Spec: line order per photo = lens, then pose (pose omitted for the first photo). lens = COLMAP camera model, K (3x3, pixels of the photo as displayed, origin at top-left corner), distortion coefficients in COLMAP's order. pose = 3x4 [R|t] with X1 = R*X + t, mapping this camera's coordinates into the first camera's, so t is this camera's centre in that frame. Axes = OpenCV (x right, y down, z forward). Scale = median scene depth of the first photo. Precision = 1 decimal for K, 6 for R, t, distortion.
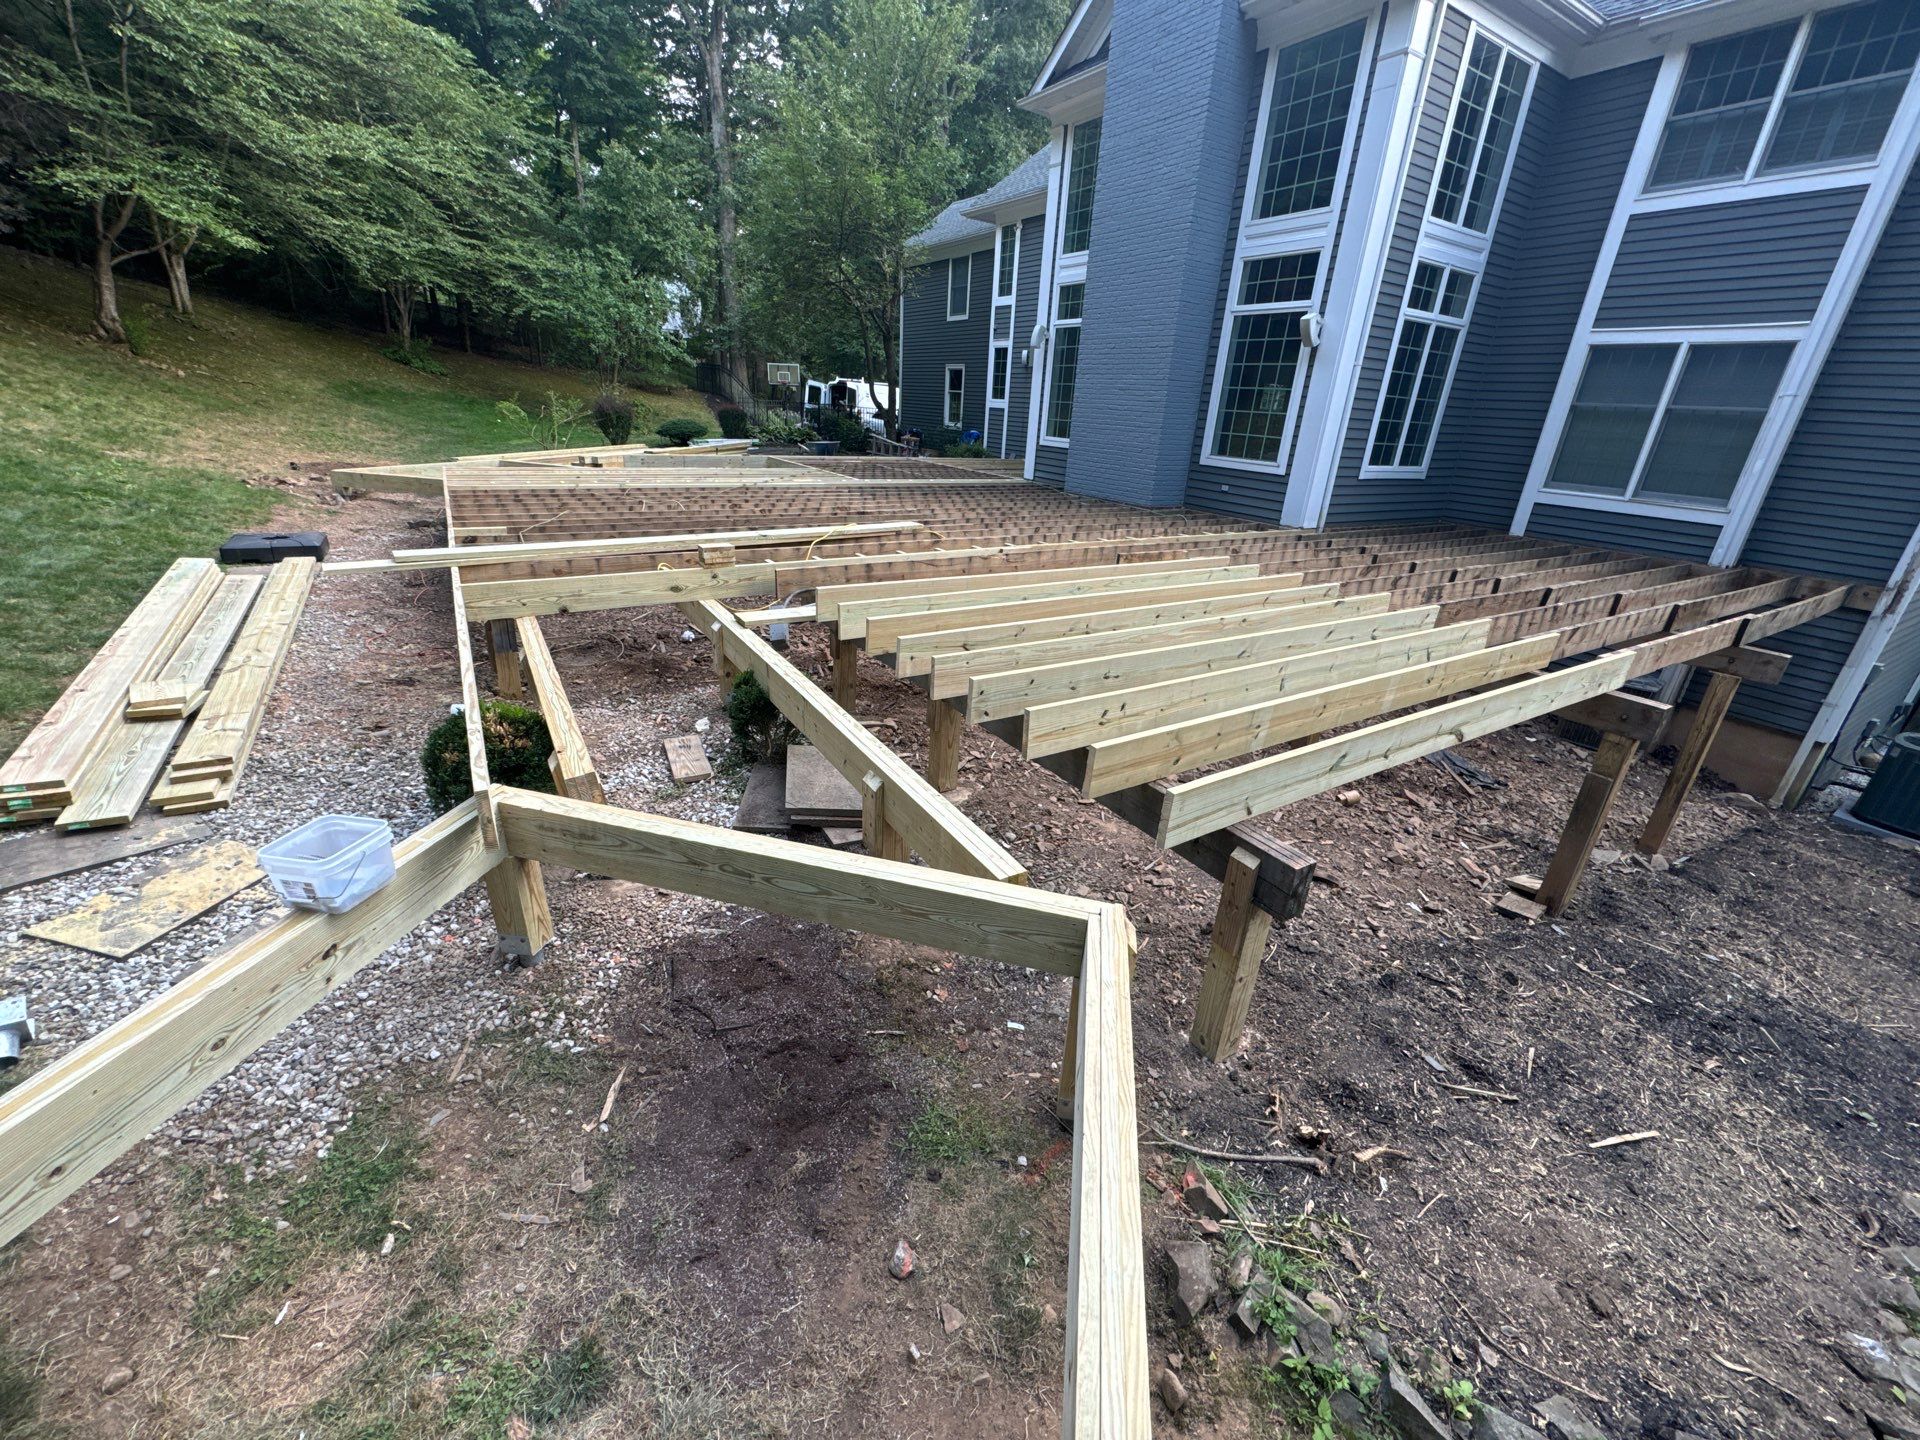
lens RADIAL K [[759.8, 0, 960.5], [0, 759.8, 717.4], [0, 0, 1]] dist [0.001106, -0.000736]
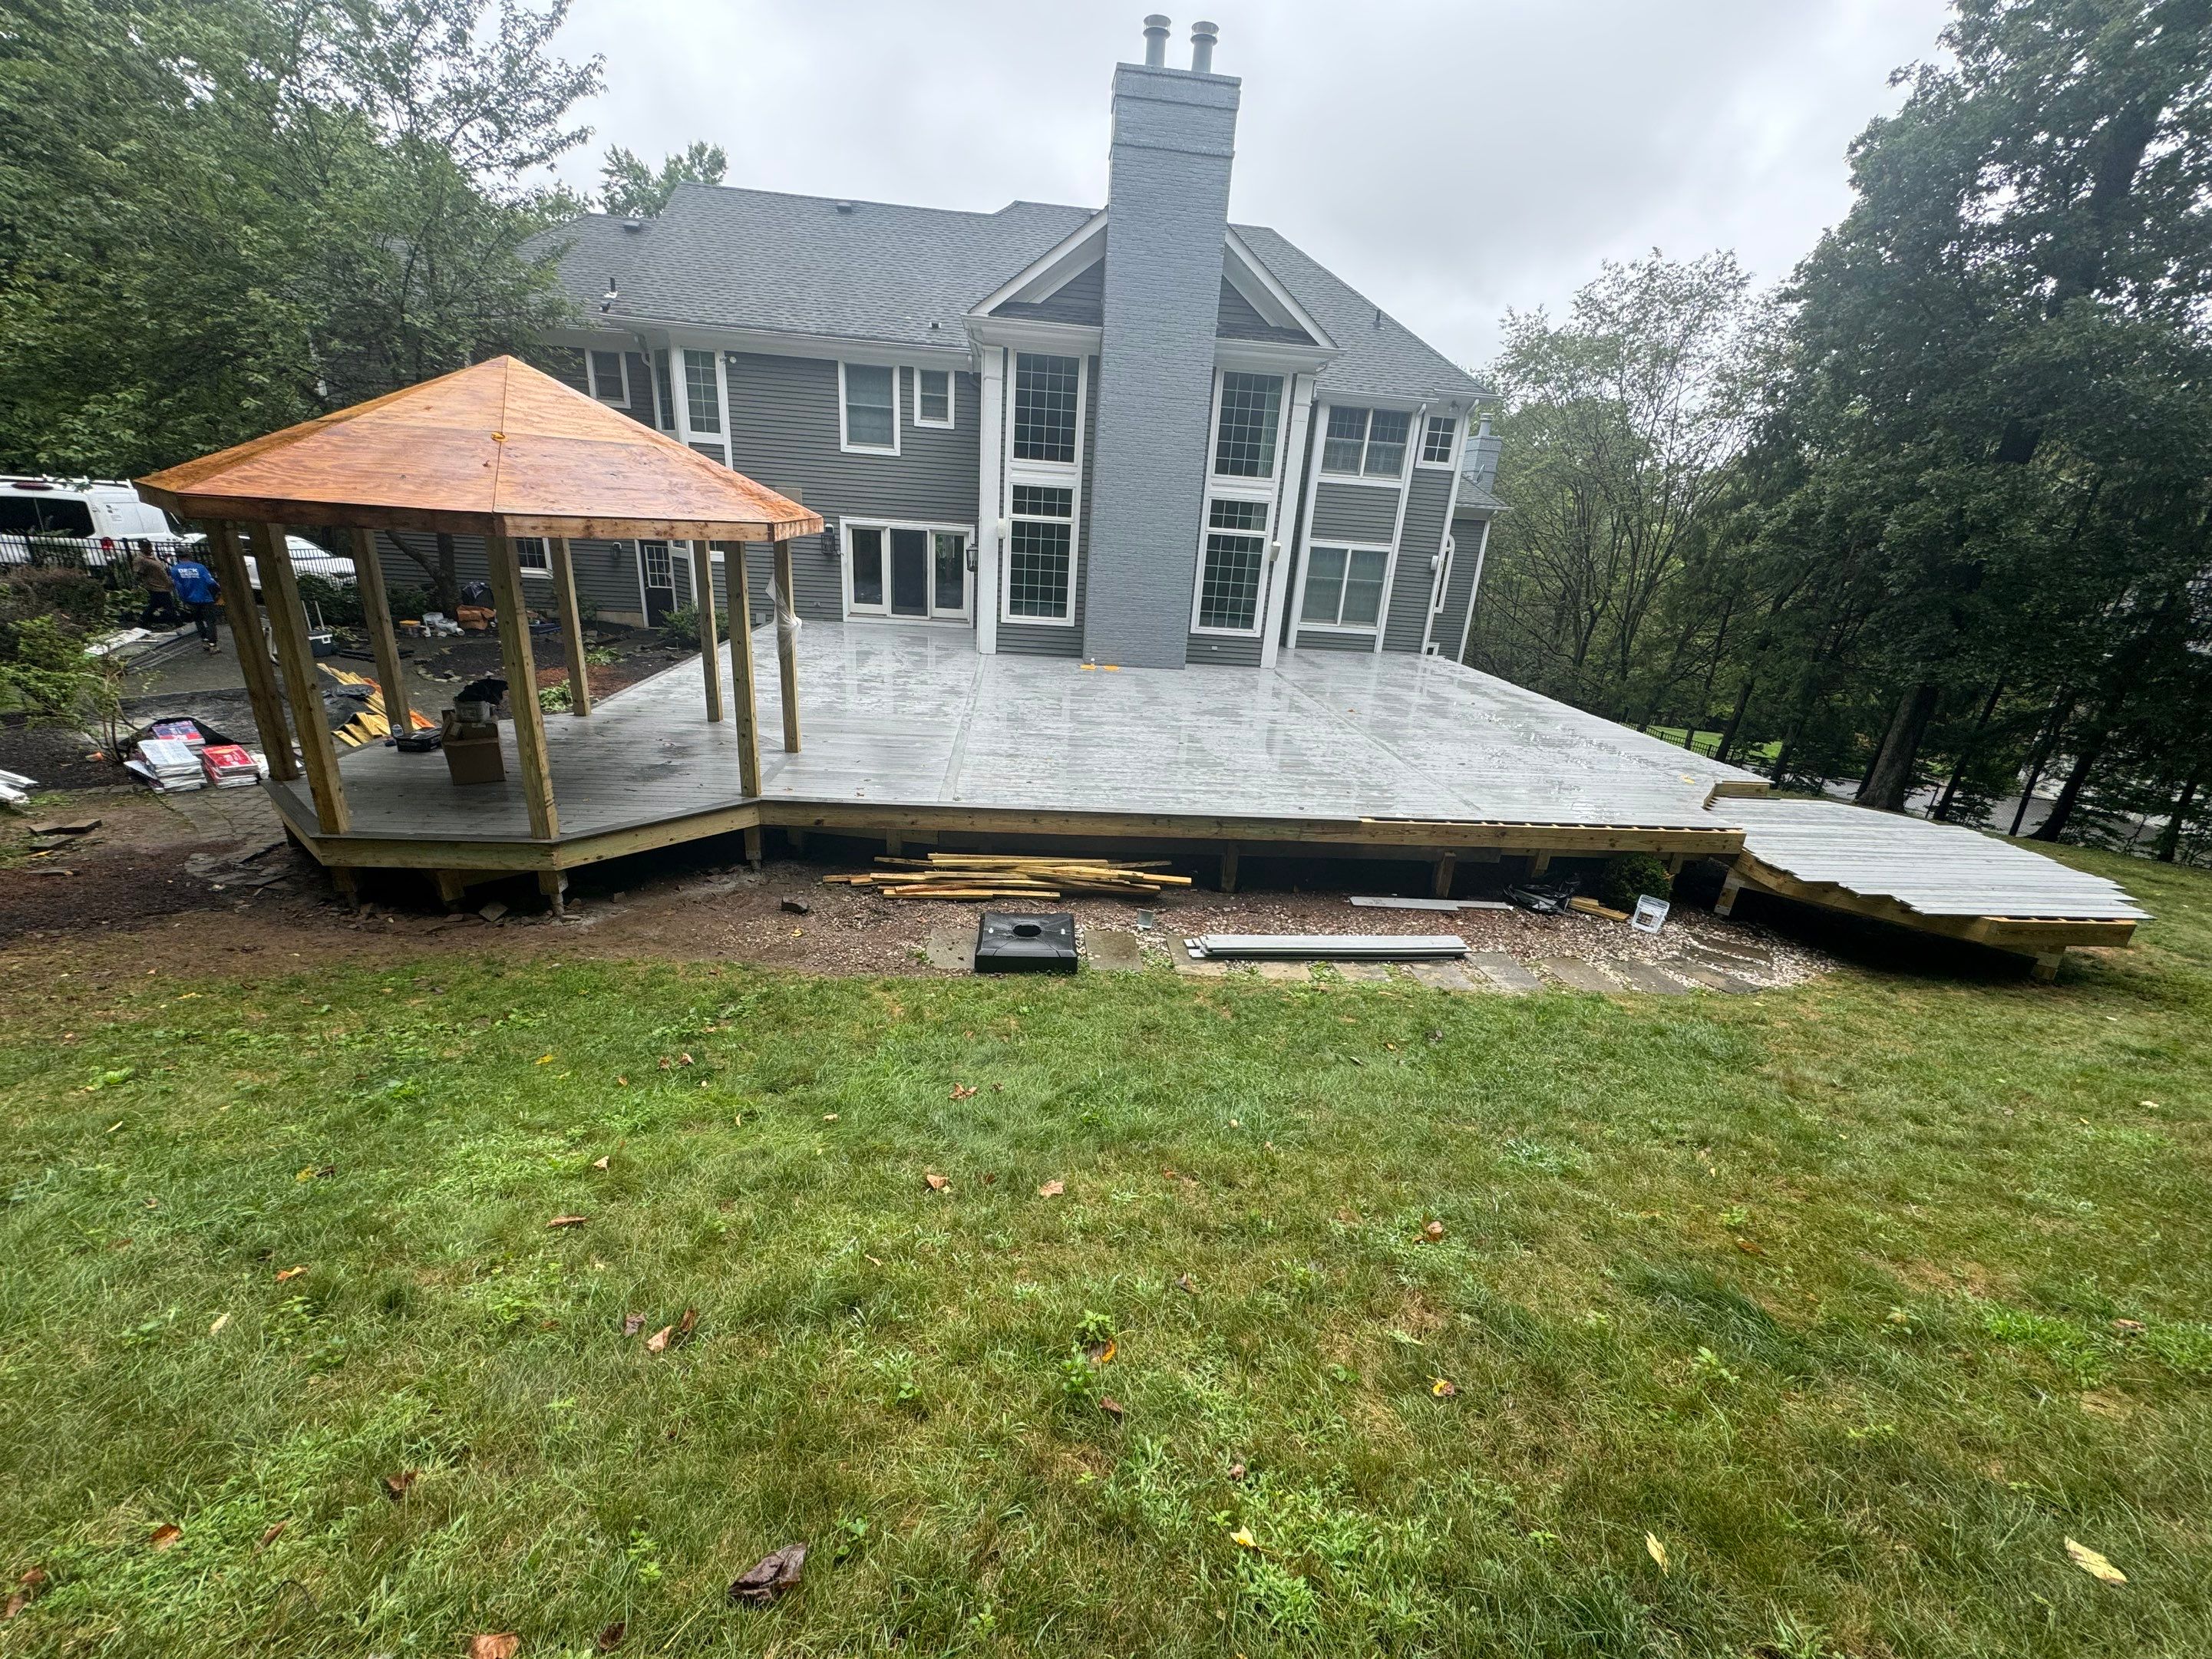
lens RADIAL K [[880.1, 0, 1109.2], [0, 880.1, 827.9], [0, 0, 1]] dist [-0.003220, 0.000004]
pose [[0.461645, -0.325883, 0.825036, -1.336160], [0.301628, 0.932323, 0.199486, -0.410721], [-0.834209, 0.156762, 0.528697, 0.370719]]
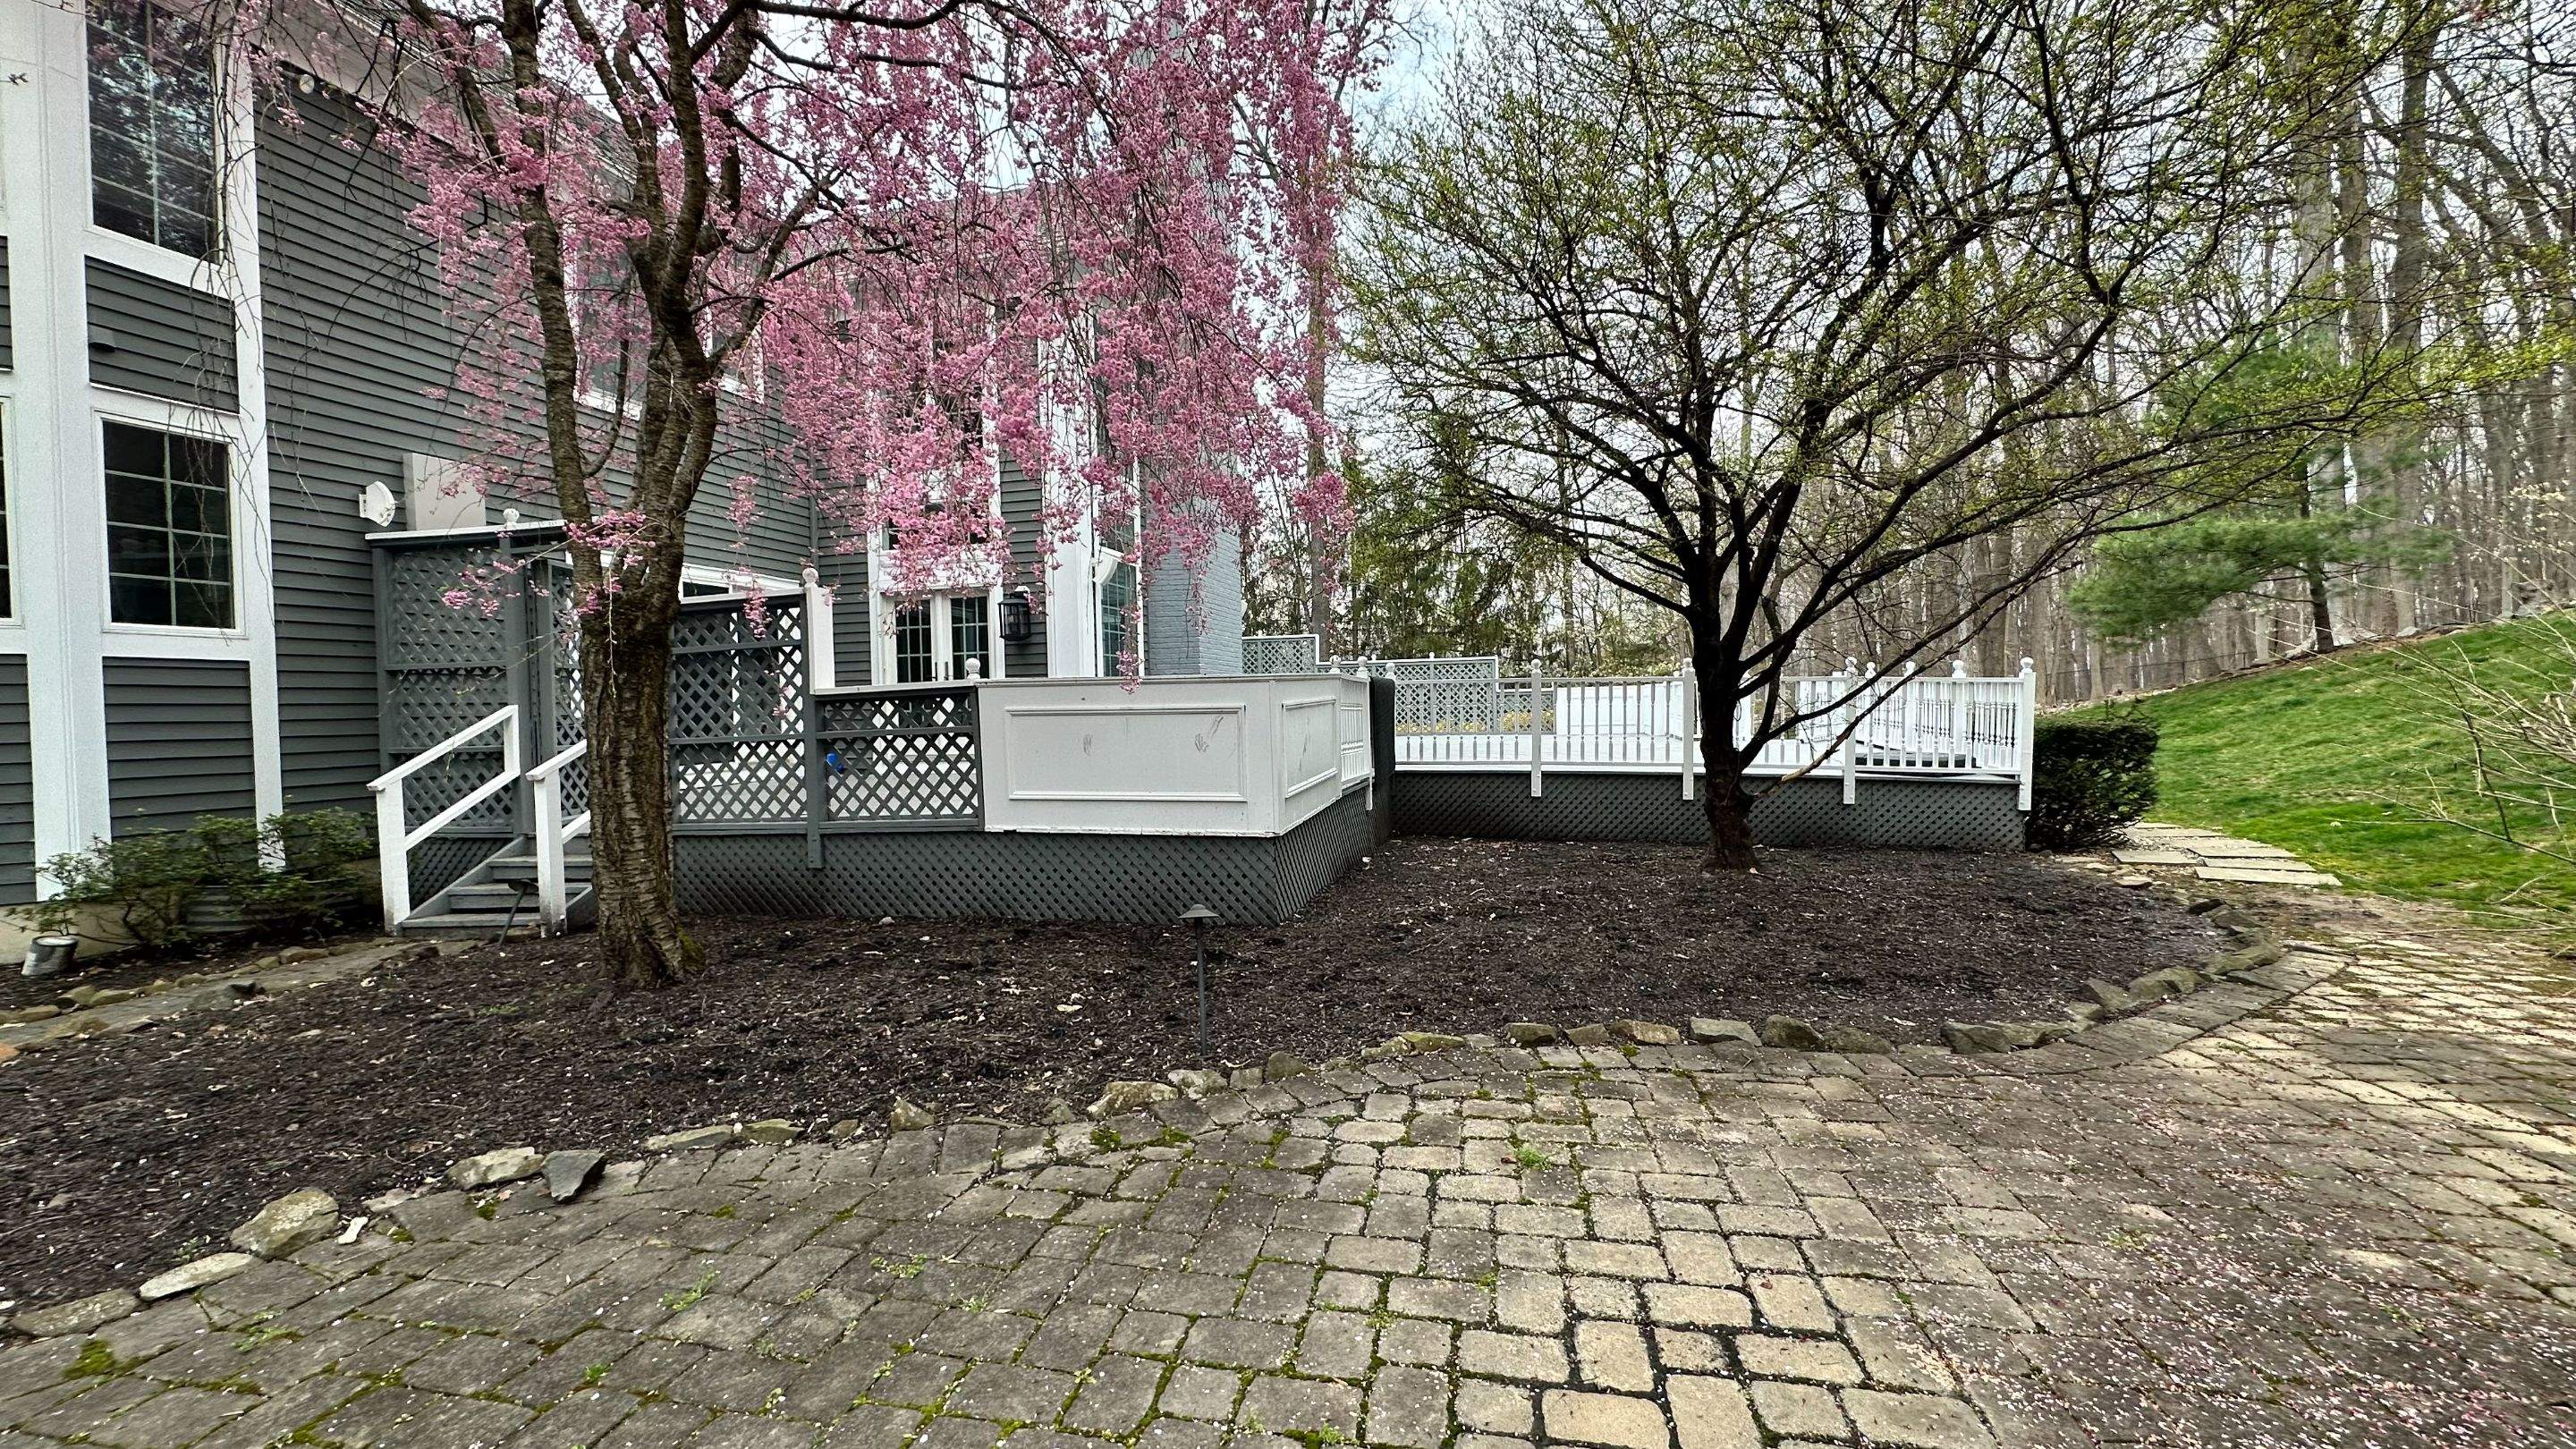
lens RADIAL K [[1031.3, 0, 1288.0], [0, 1031.3, 724.5], [0, 0, 1]] dist [0.002952, 0.000066]
pose [[-0.696390, -0.054654, 0.715579, -0.902490], [0.259721, 0.910318, 0.322283, -0.837868], [-0.669018, 0.410286, -0.619742, 2.031249]]
